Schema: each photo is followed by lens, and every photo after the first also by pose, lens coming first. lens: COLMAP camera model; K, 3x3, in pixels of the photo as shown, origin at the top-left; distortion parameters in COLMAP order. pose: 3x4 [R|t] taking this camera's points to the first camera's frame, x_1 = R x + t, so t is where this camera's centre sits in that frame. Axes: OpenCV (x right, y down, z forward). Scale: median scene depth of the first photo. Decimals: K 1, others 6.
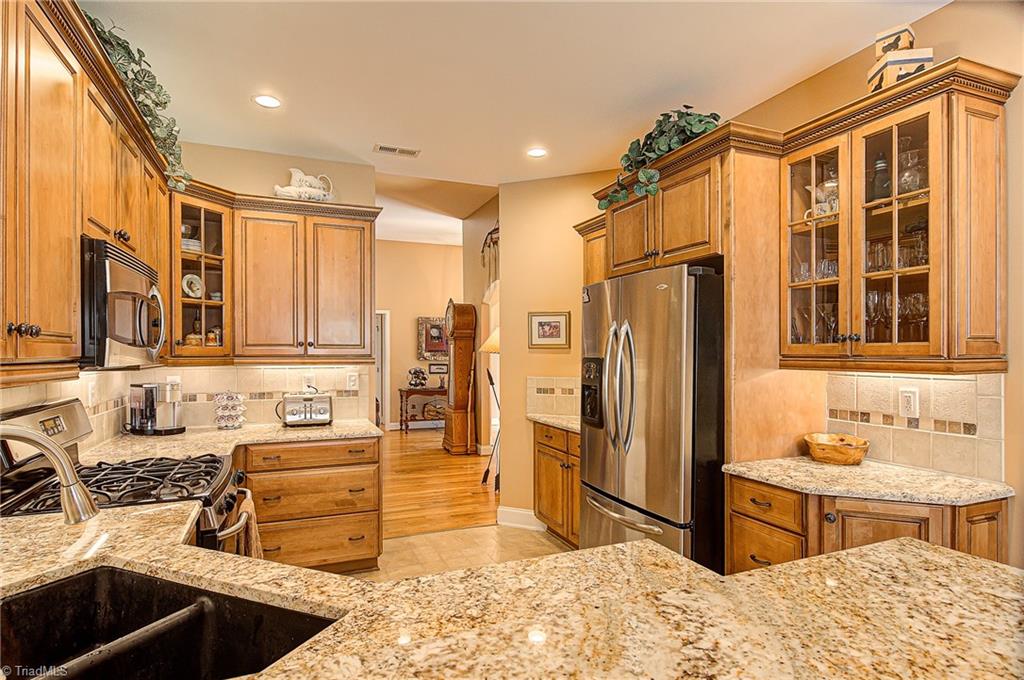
lens RADIAL K [[553.5, 0, 510.2], [0, 553.5, 356.4], [0, 0, 1]] dist [0.007597, -0.007843]
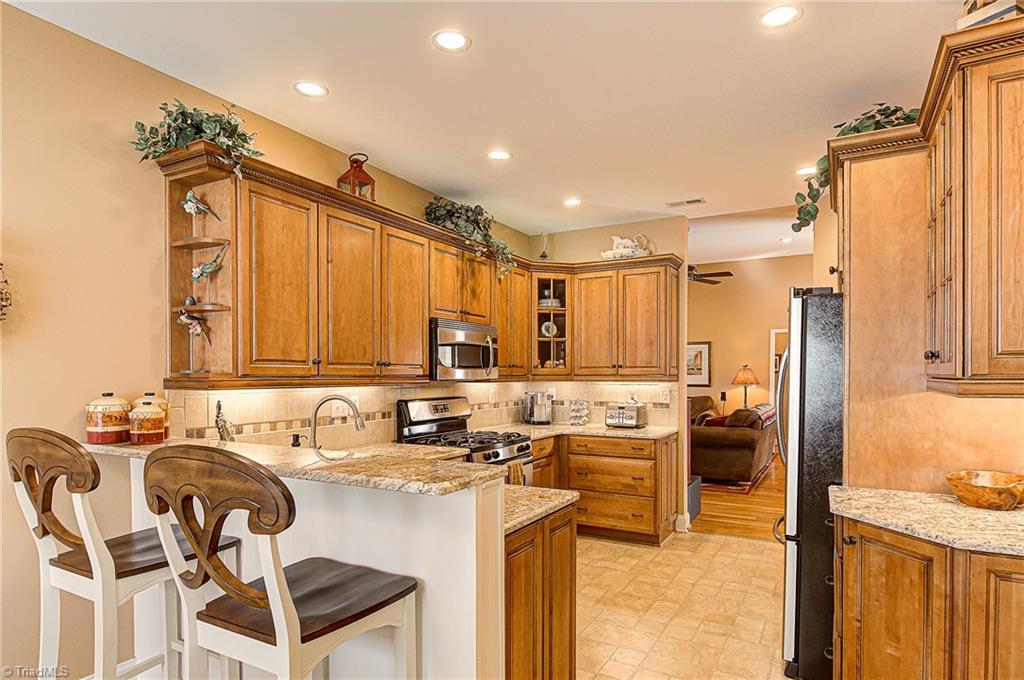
lens RADIAL K [[553.5, 0, 496.9], [0, 553.5, 379.1], [0, 0, 1]] dist [0.007597, -0.007843]
pose [[0.608616, 0.008269, -0.793422, 0.553471], [-0.004370, 0.999965, 0.007069, 0.000808], [0.793453, -0.000835, 0.608631, -0.051485]]
